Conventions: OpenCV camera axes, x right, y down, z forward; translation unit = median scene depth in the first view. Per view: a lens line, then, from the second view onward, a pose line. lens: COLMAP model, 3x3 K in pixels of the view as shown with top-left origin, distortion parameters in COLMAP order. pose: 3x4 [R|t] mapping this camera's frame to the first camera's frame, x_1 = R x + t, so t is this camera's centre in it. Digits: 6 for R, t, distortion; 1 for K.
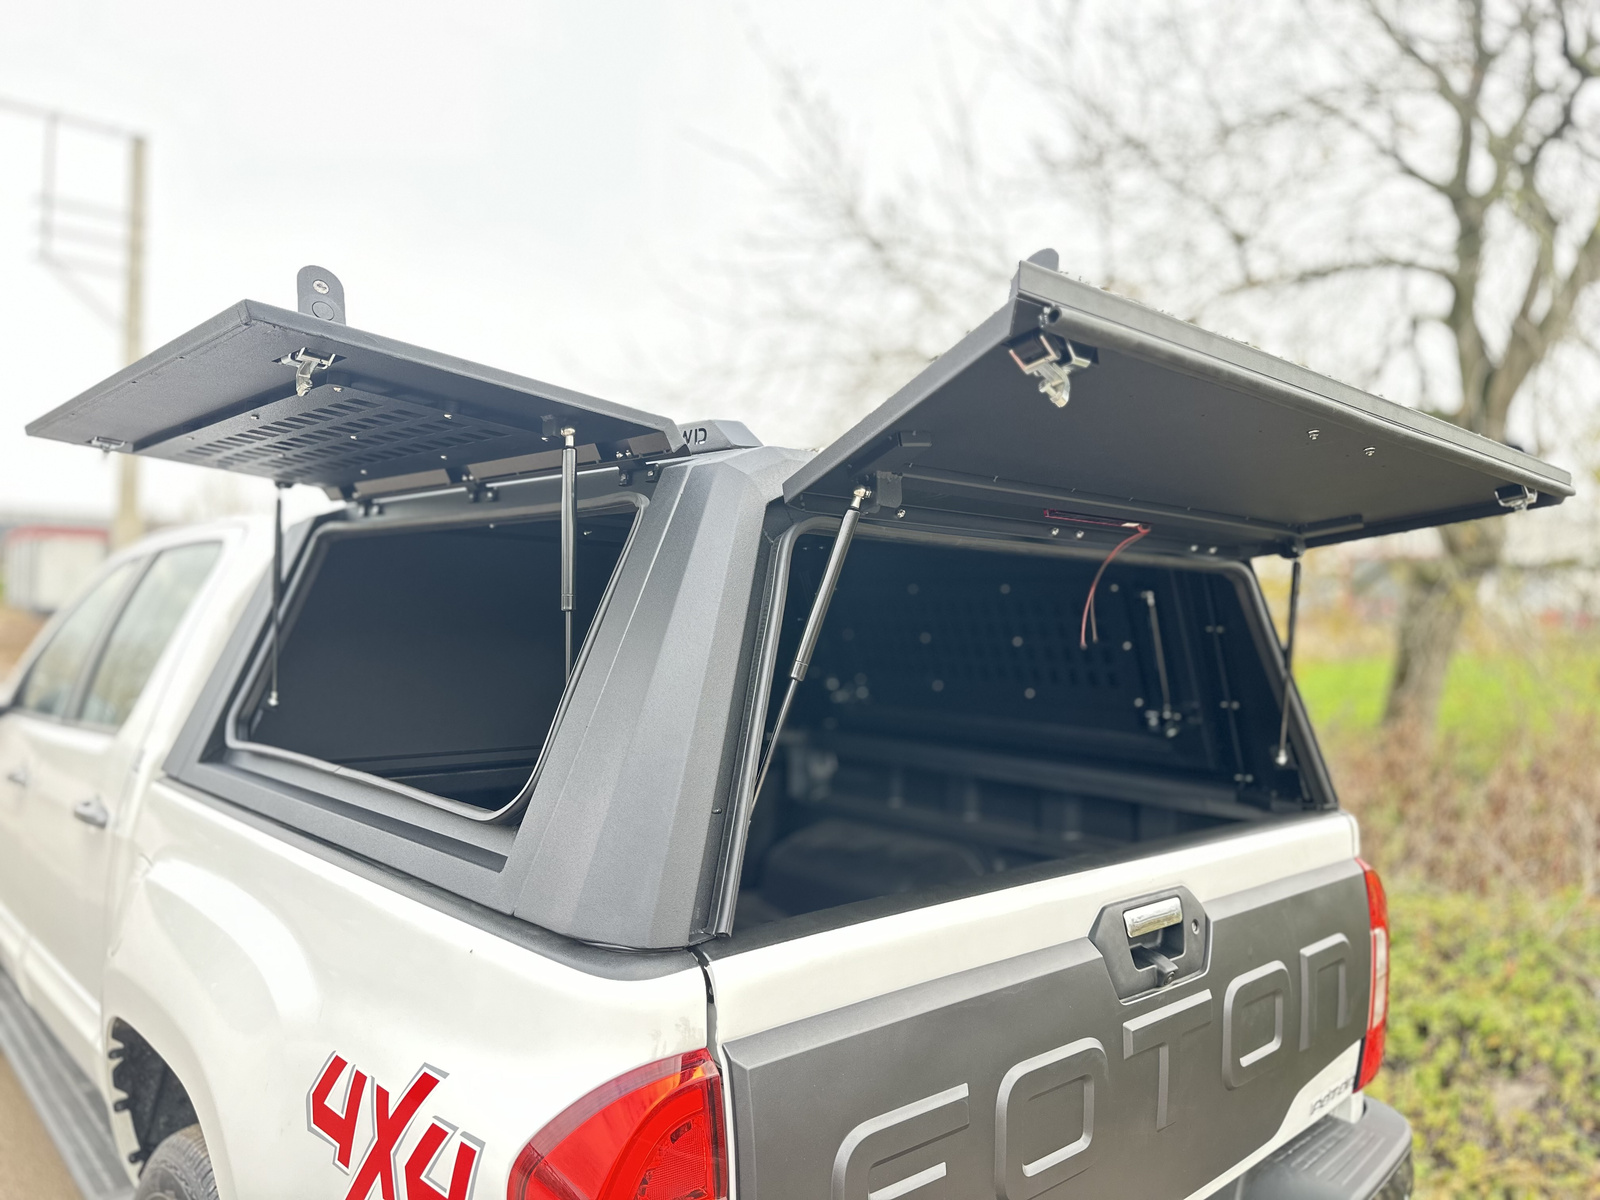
lens RADIAL K [[1132.0, 0, 800.0], [0, 1132.0, 600.0], [0, 0, 1]] dist [0.054016, -0.079193]
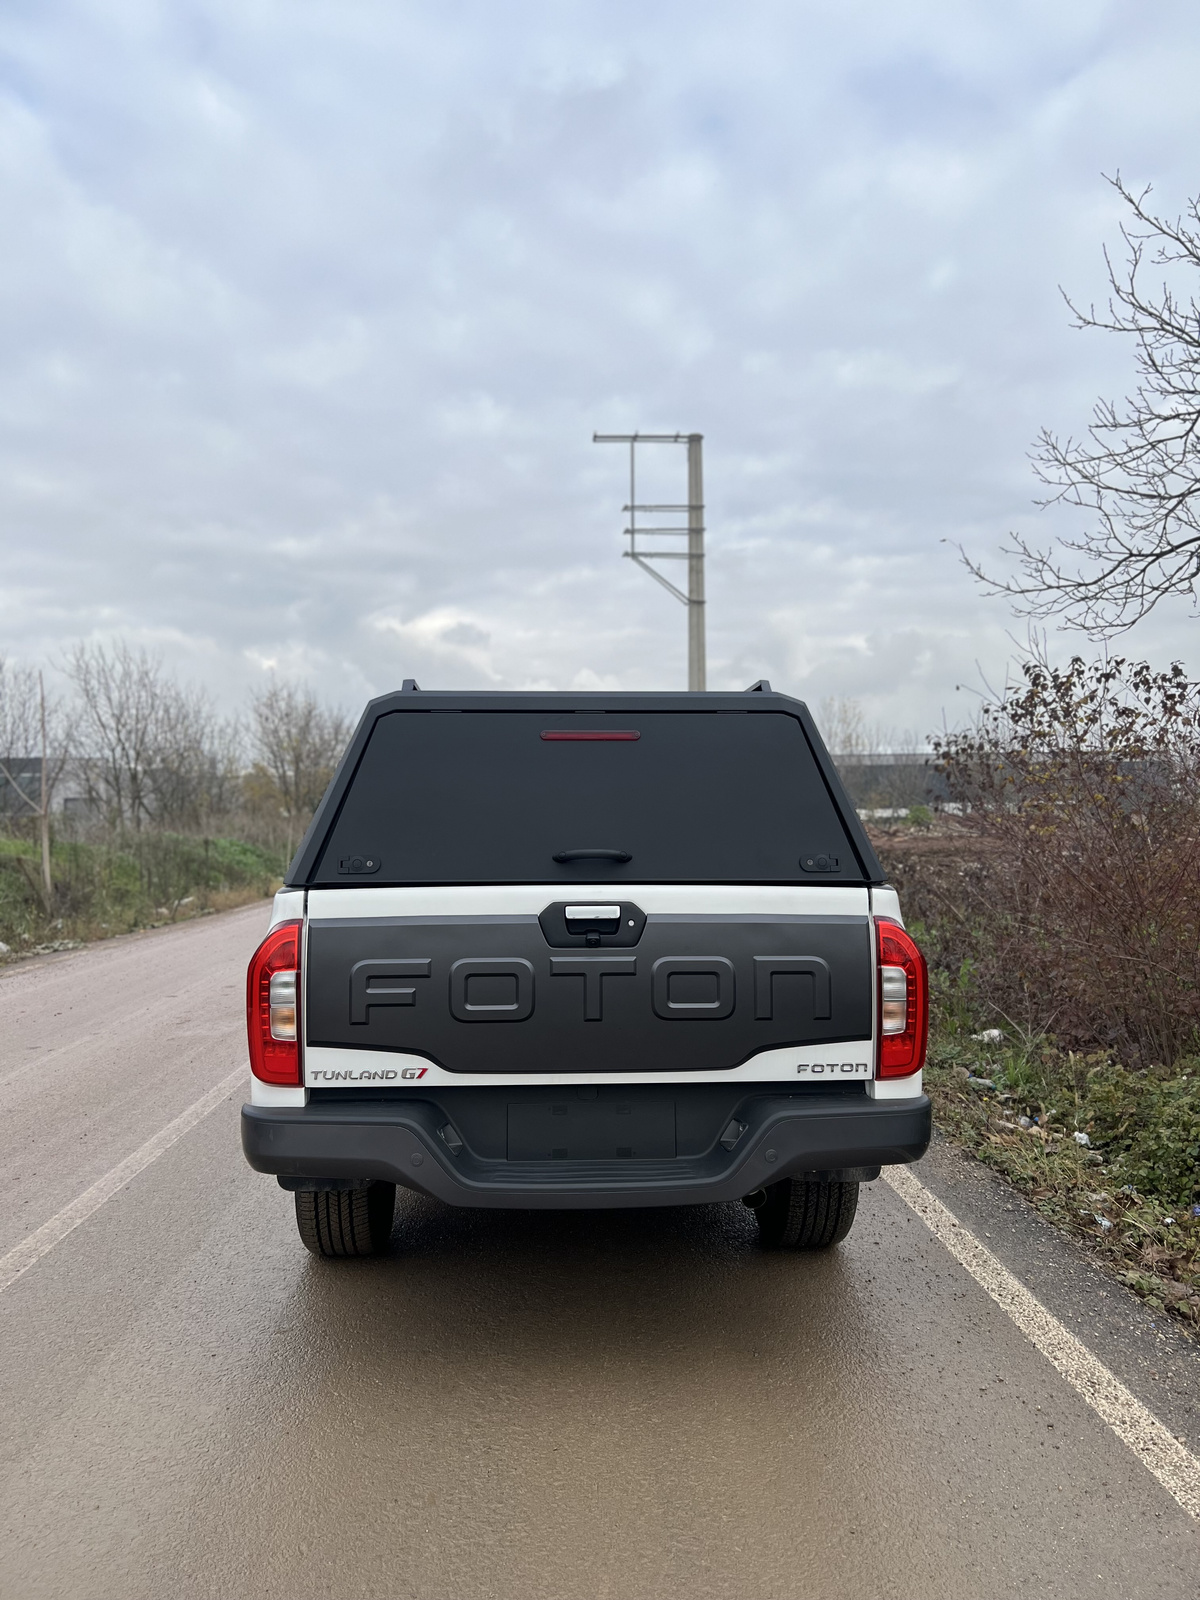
lens RADIAL K [[1192.9, 0, 600.0], [0, 1192.9, 800.0], [0, 0, 1]] dist [0.087780, -0.135438]
pose [[0.776787, -0.047823, -0.627945, 1.234891], [0.034429, 0.998846, -0.033481, 0.122831], [0.628822, 0.004388, 0.777537, -0.422491]]
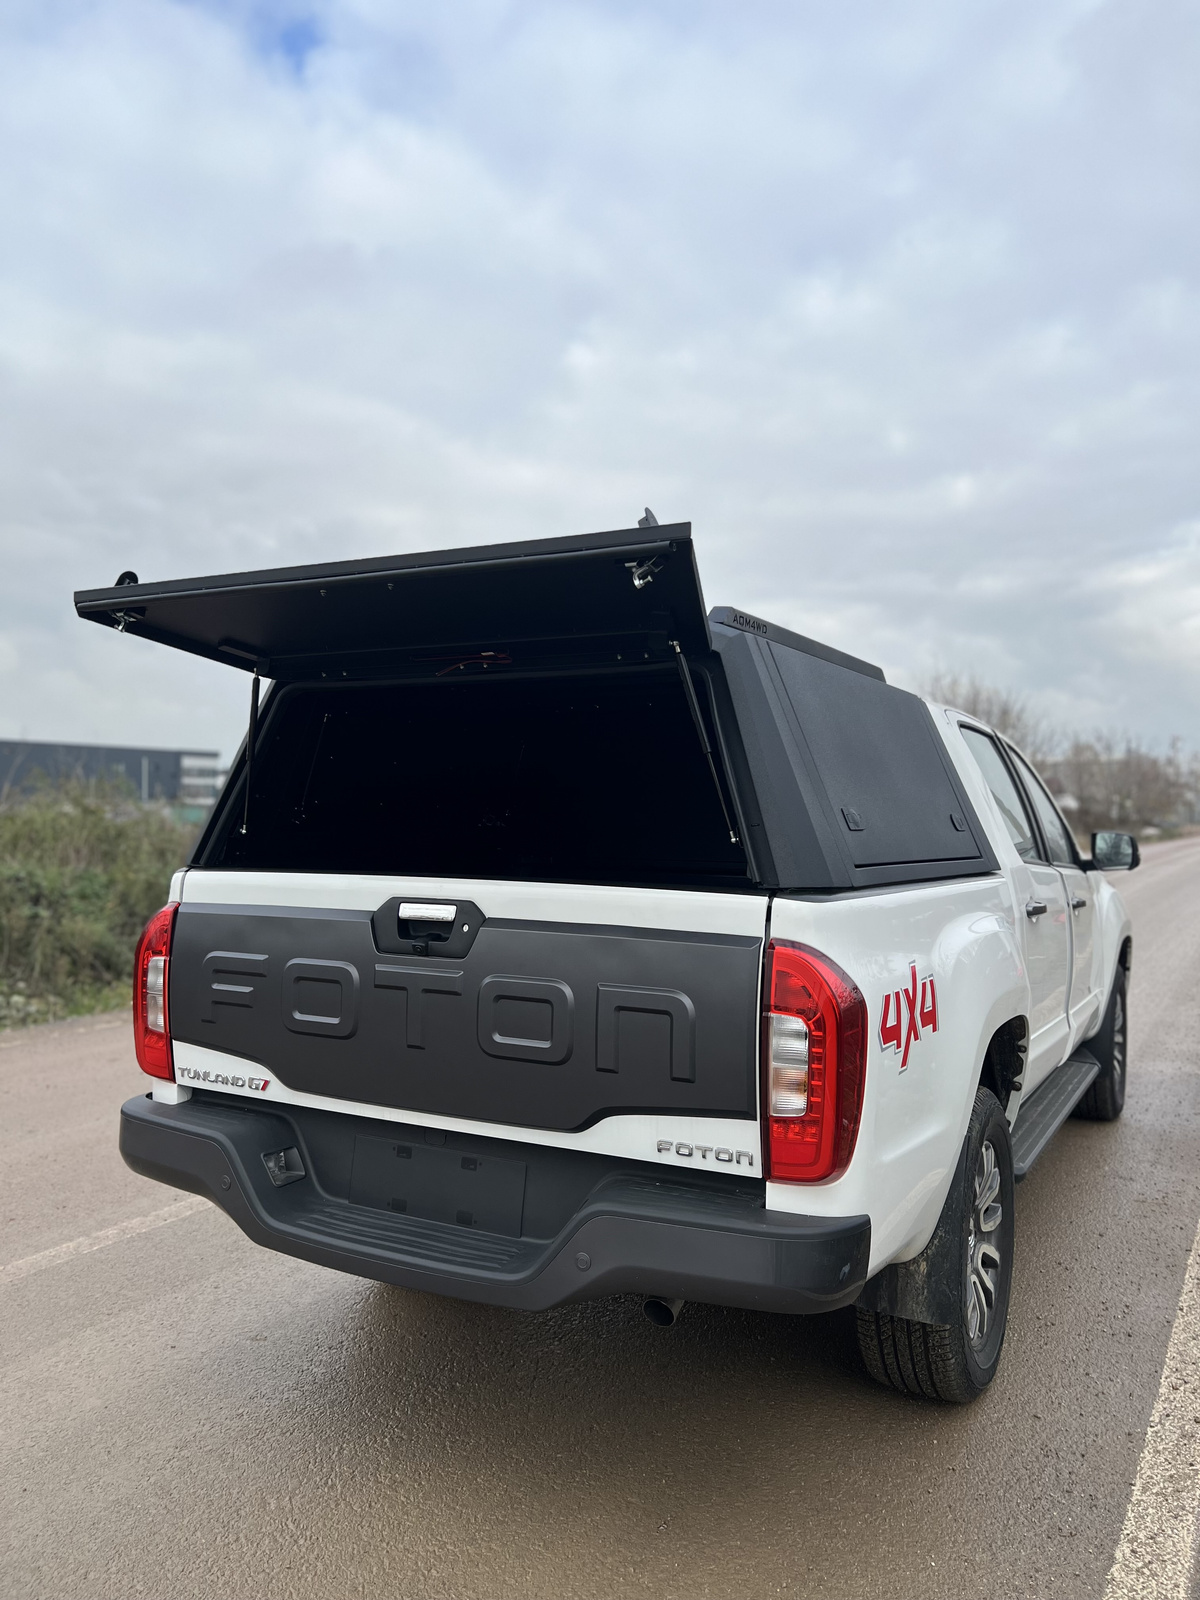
lens RADIAL K [[1186.0, 0, 600.0], [0, 1186.0, 800.0], [0, 0, 1]] dist [0.005020, 0.003828]
pose [[0.332576, -0.049006, -0.941802, 1.467820], [0.008567, 0.998765, -0.048945, 0.162531], [0.943038, 0.008209, 0.332585, 0.541875]]
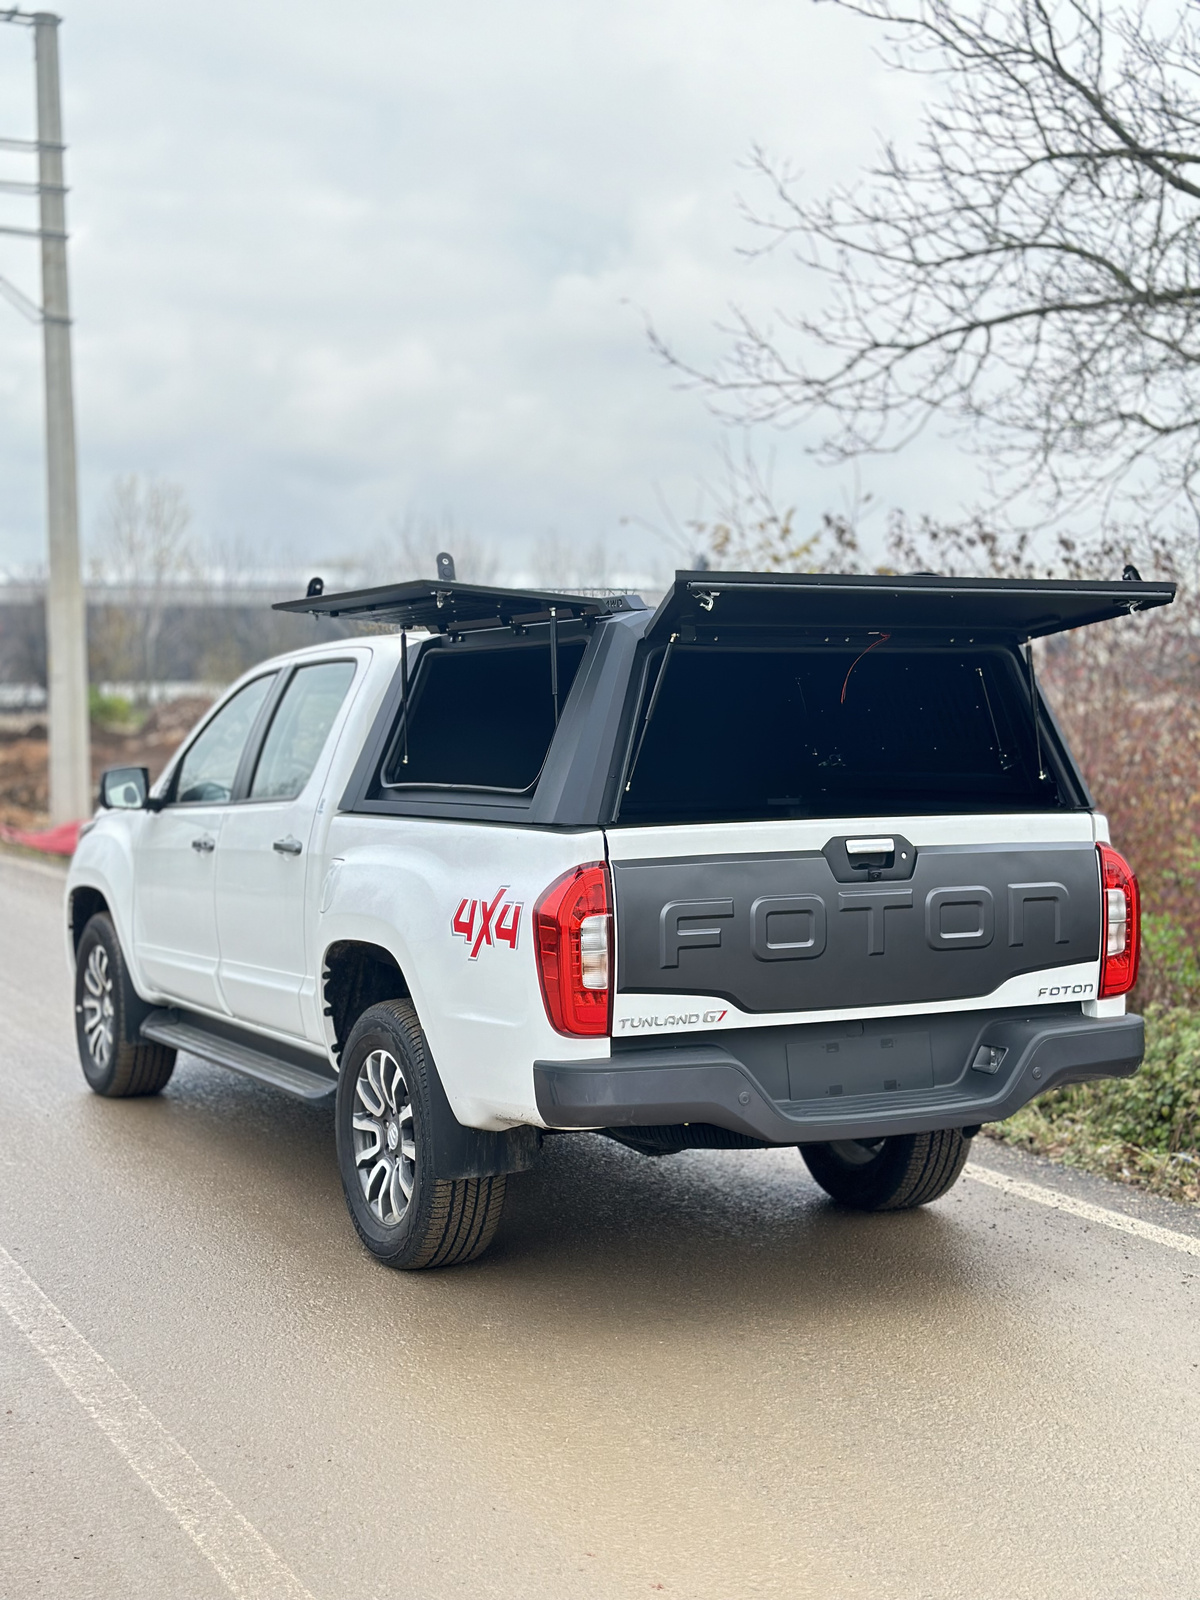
lens RADIAL K [[2199.6, 0, 600.0], [0, 2199.6, 800.0], [0, 0, 1]] dist [0.159361, -0.057131]
pose [[0.963390, -0.027996, -0.266639, 0.664109], [0.040879, 0.998243, 0.042891, 0.022948], [0.264970, -0.052221, 0.962842, -2.027020]]
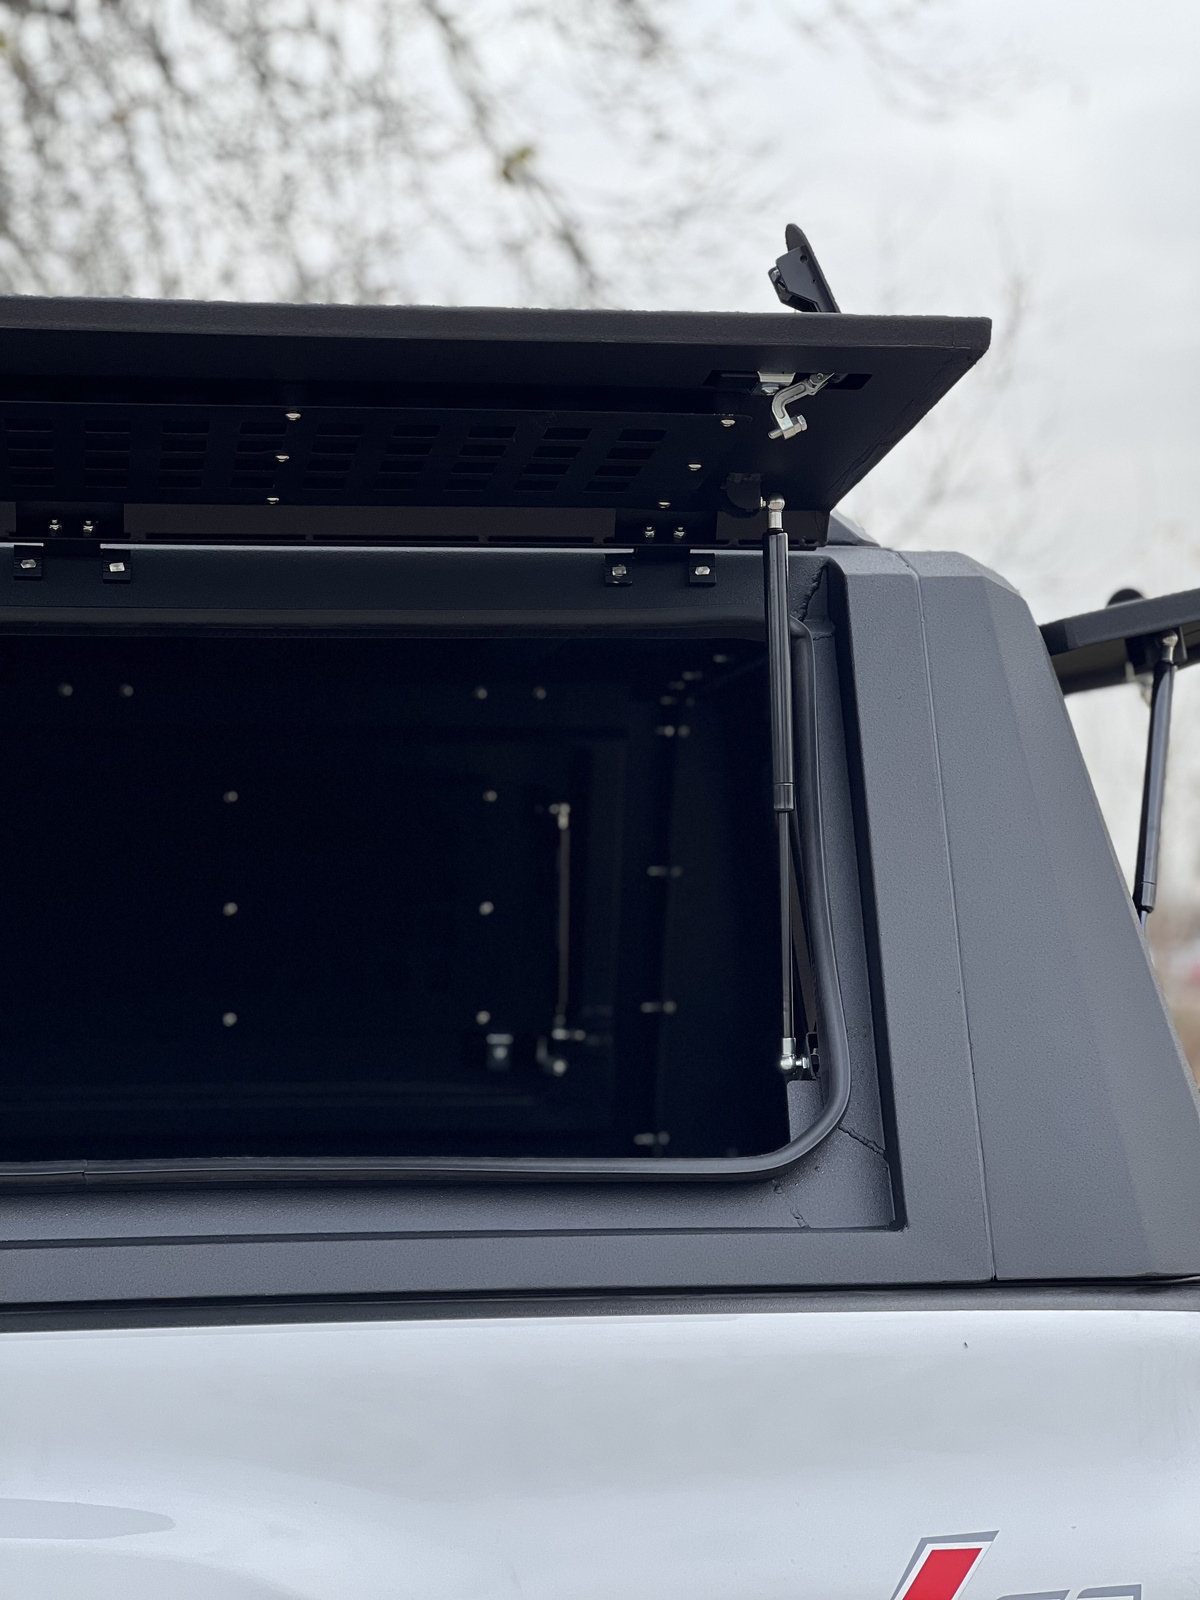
lens RADIAL K [[3632.4, 0, 600.0], [0, 3632.4, 800.0], [0, 0, 1]] dist [-0.348568, 0.018647]
pose [[0.569116, 0.004886, 0.822243, -1.289212], [0.015455, 0.999742, -0.016638, 0.023662], [-0.822112, 0.022177, 0.568894, 0.016503]]
